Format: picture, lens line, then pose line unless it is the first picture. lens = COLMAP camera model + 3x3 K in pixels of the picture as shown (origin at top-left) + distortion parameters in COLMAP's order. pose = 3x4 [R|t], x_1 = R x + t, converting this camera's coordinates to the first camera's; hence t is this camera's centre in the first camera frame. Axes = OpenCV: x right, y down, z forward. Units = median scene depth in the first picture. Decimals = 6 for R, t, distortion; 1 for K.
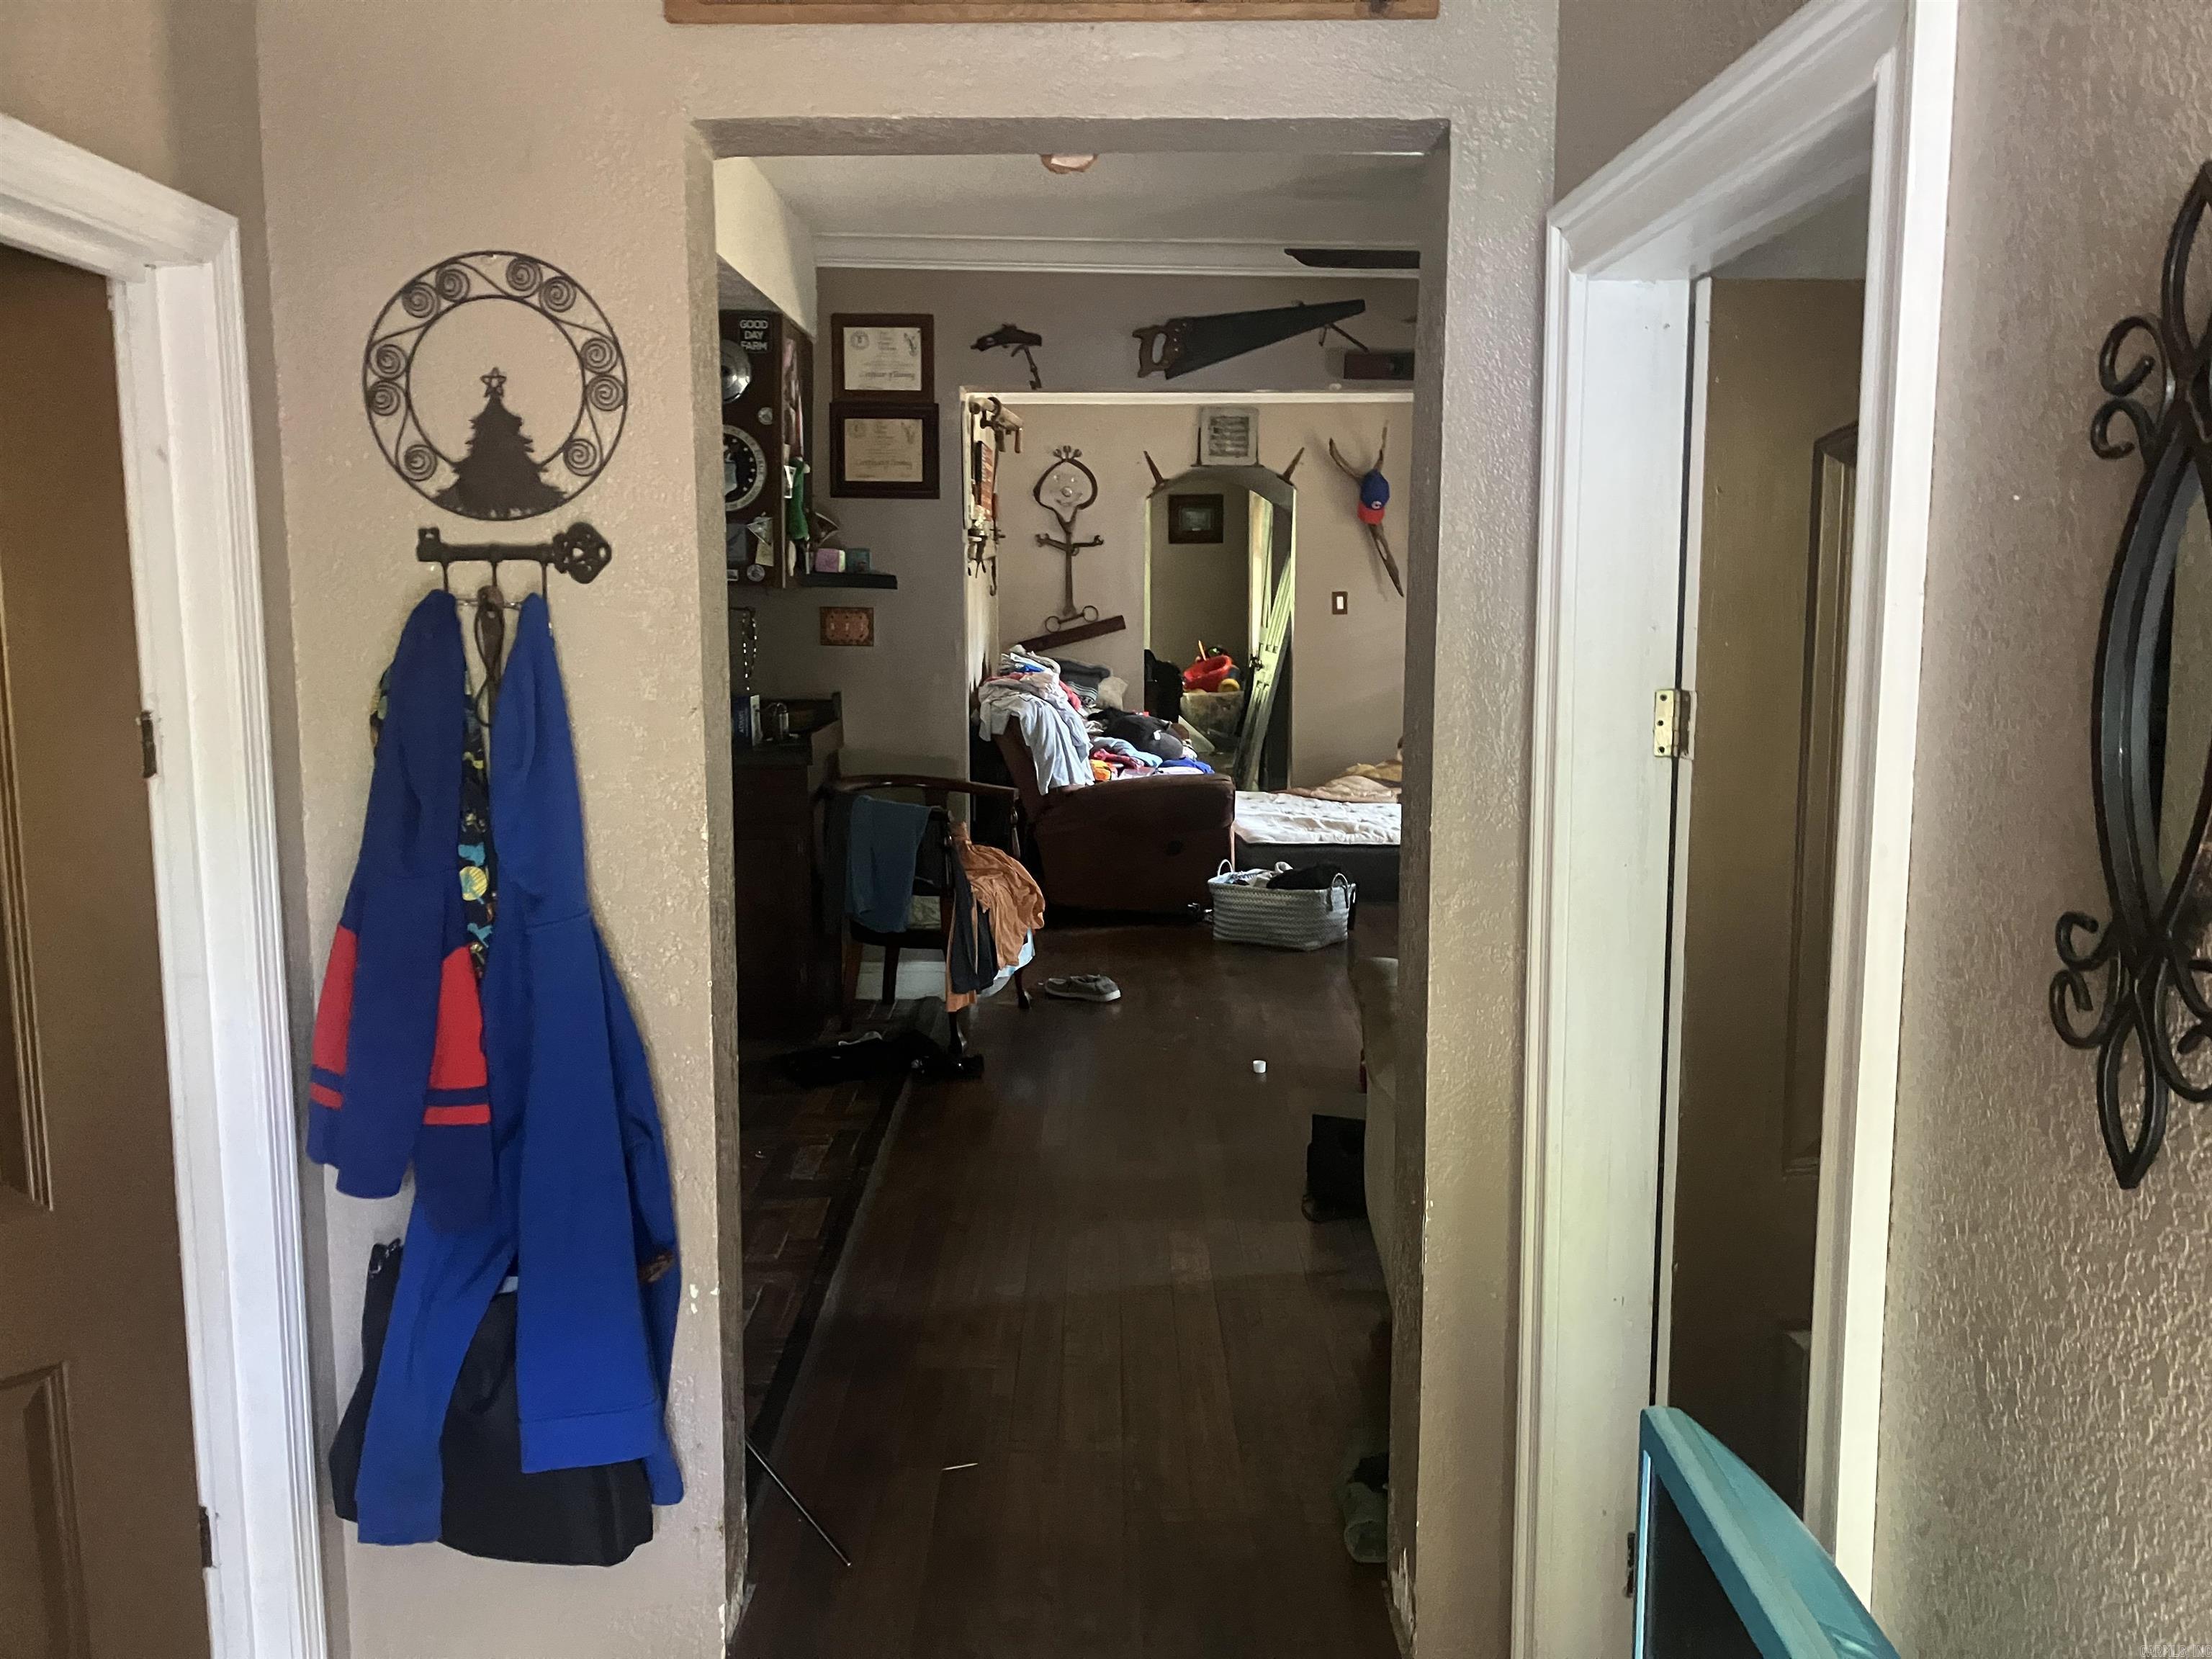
lens RADIAL K [[1819.0, 0, 1096.8], [0, 1819.0, 843.9], [0, 0, 1]] dist [0.031797, -0.035619]
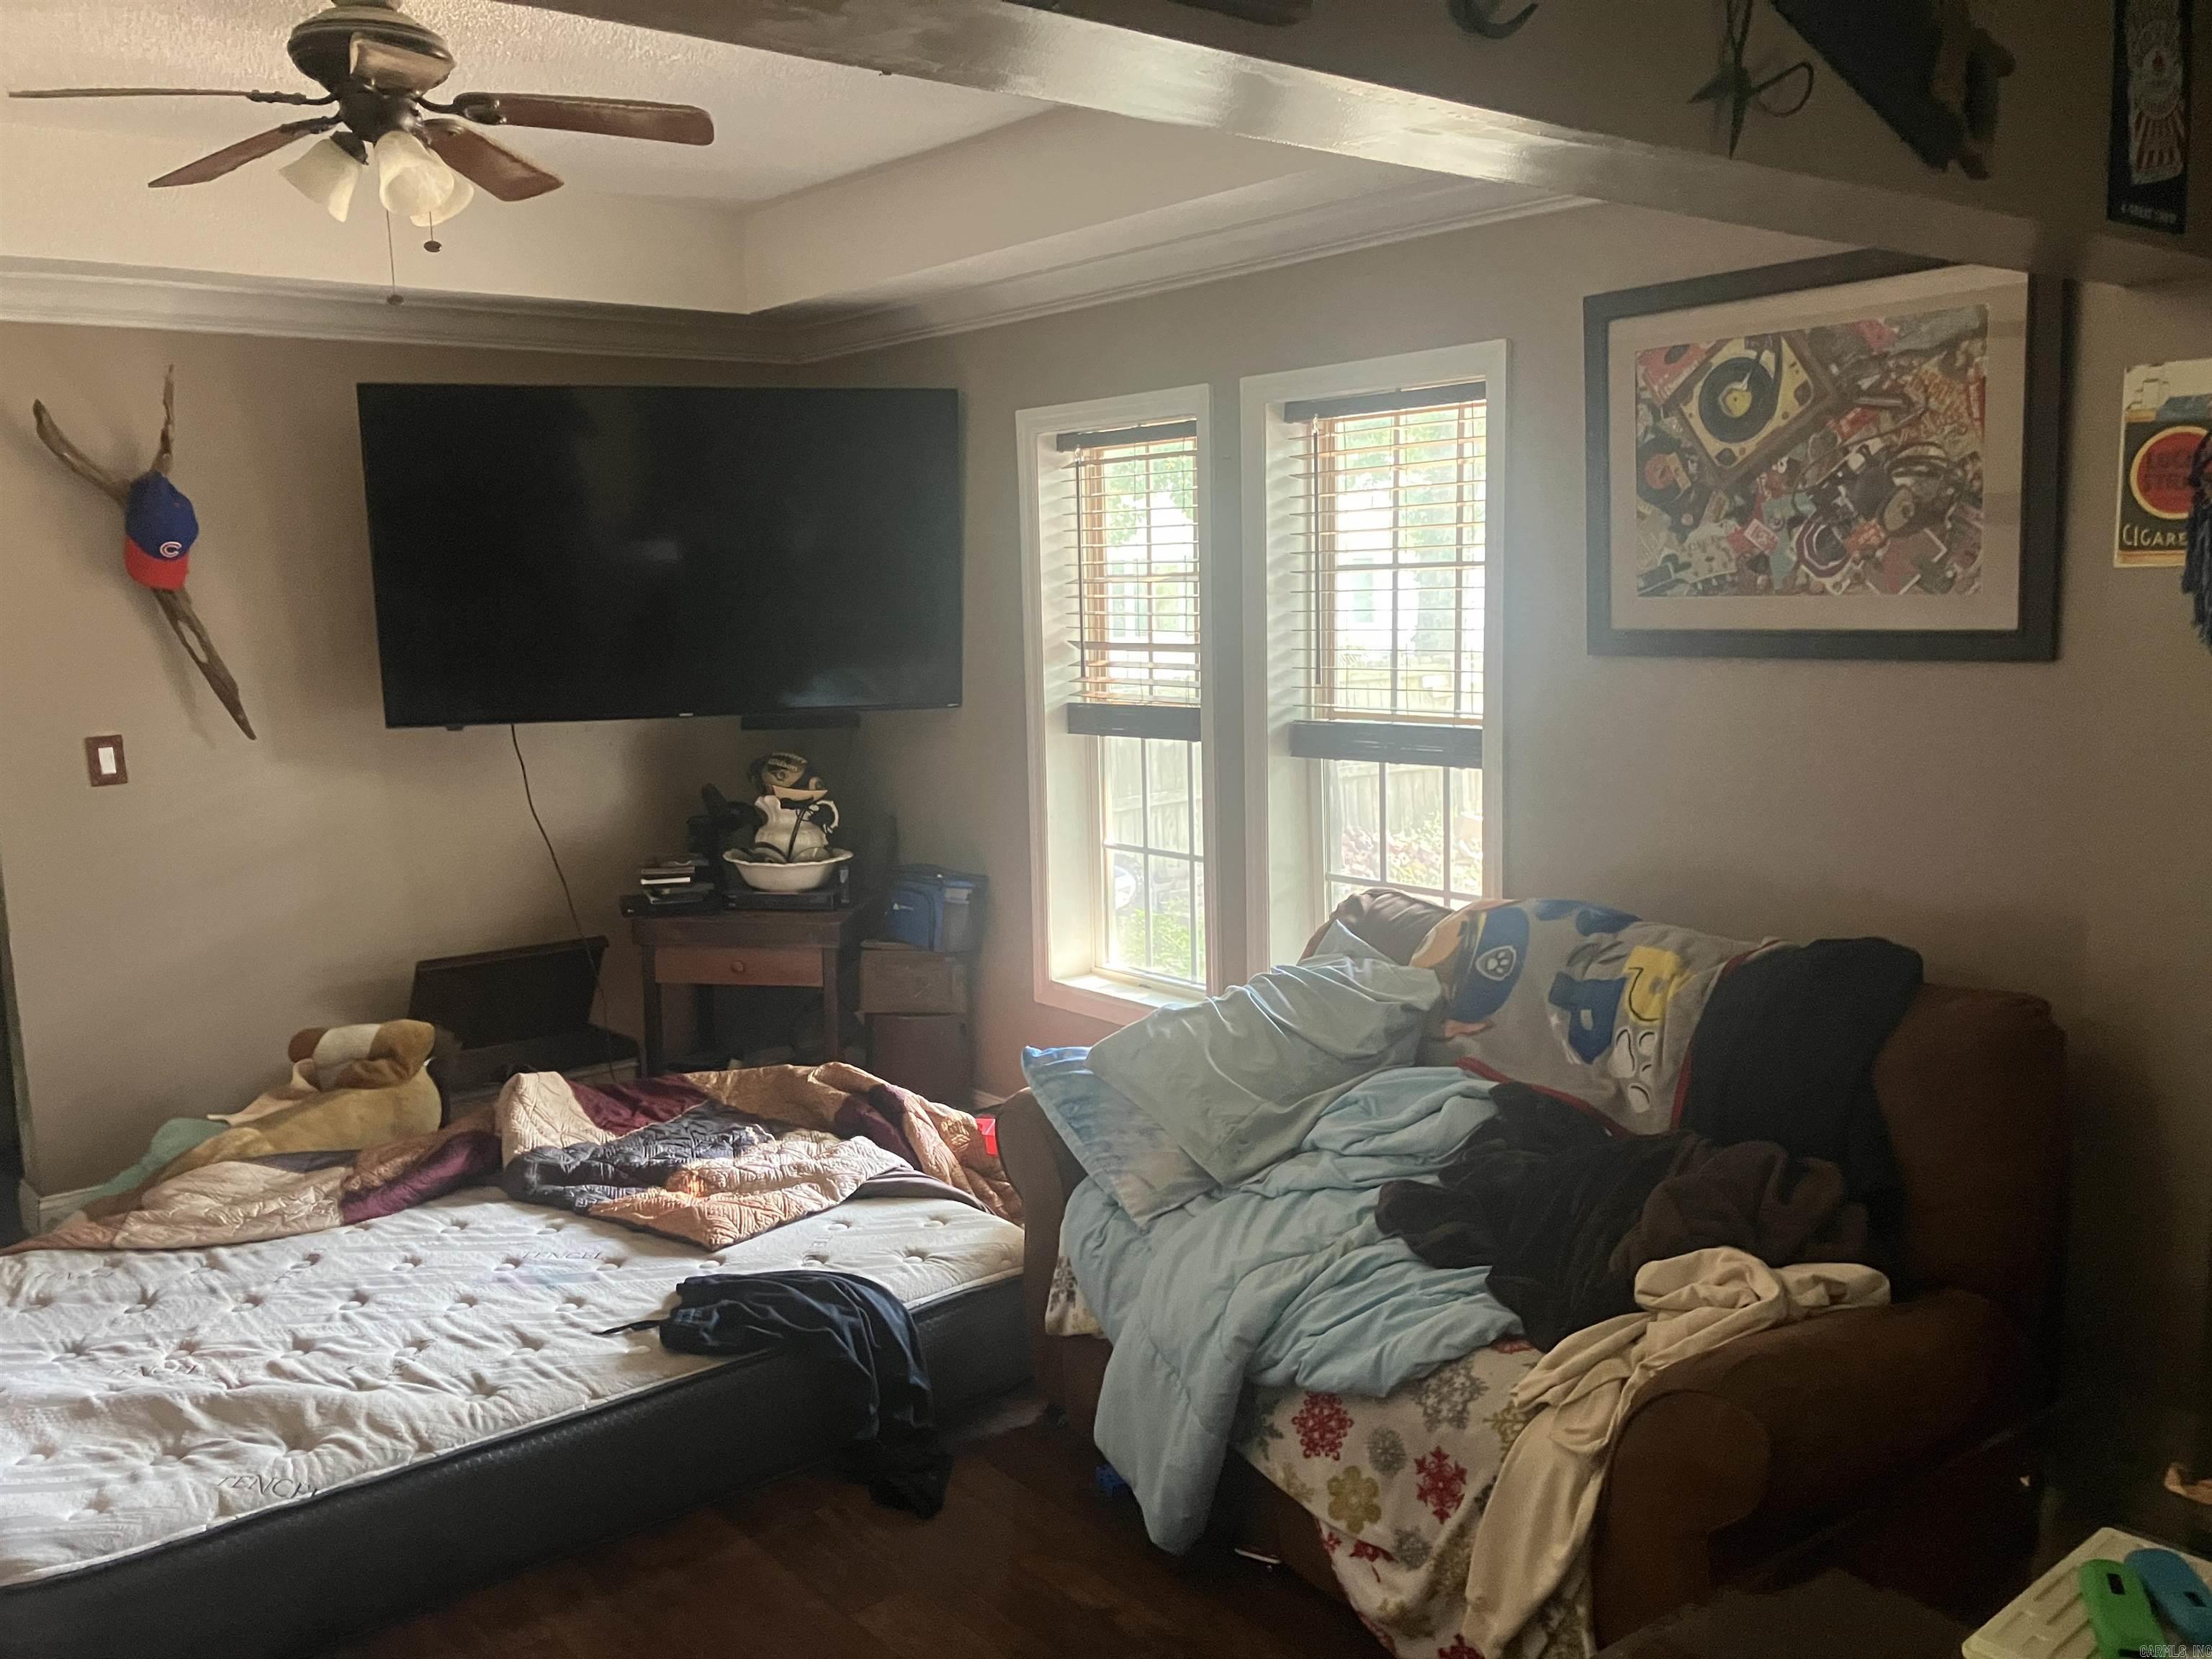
lens RADIAL K [[1819.0, 0, 1089.3], [0, 1819.0, 845.0], [0, 0, 1]] dist [0.031797, -0.035619]
pose [[0.780559, -0.113202, 0.614747, 0.074783], [0.123256, 0.992030, 0.026175, -0.170629], [-0.612810, 0.055341, 0.788290, 0.892791]]
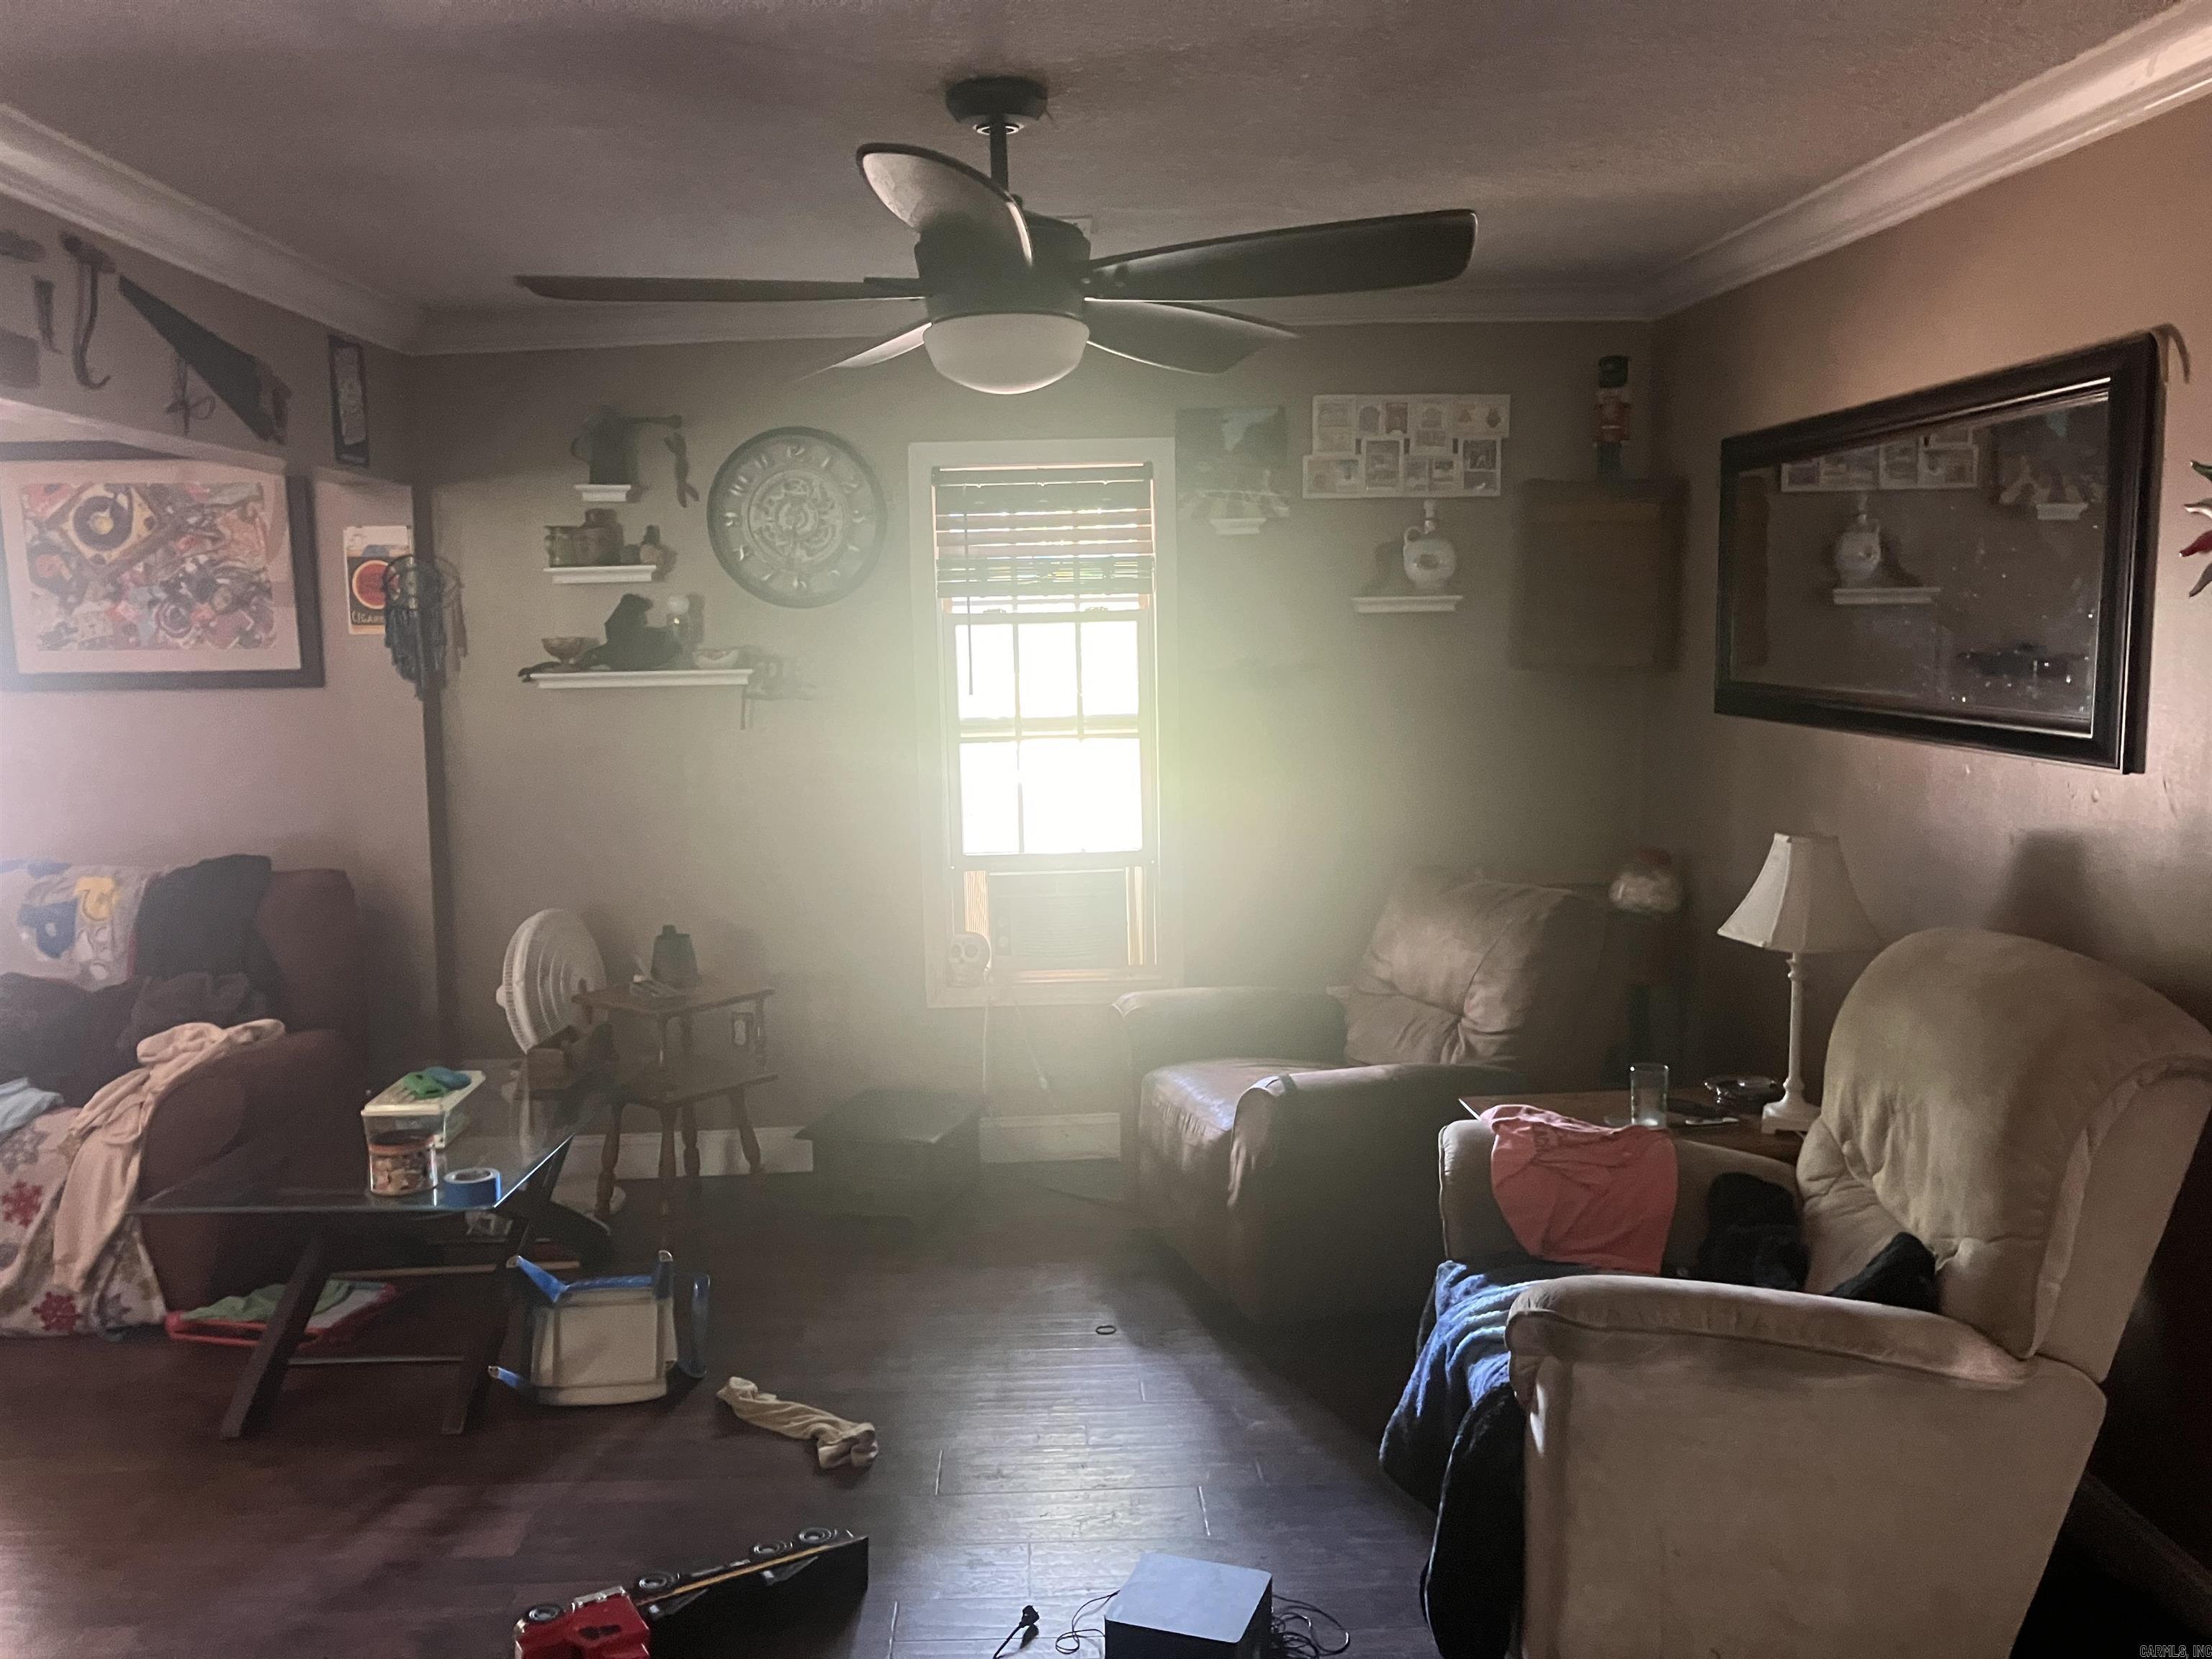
lens RADIAL K [[1819.0, 0, 1111.6], [0, 1819.0, 840.0], [0, 0, 1]] dist [0.031797, -0.035619]
pose [[-0.035260, -0.119137, 0.992252, -0.335318], [0.164393, 0.978653, 0.123346, -0.146846], [-0.985765, 0.167468, -0.014922, 0.762712]]
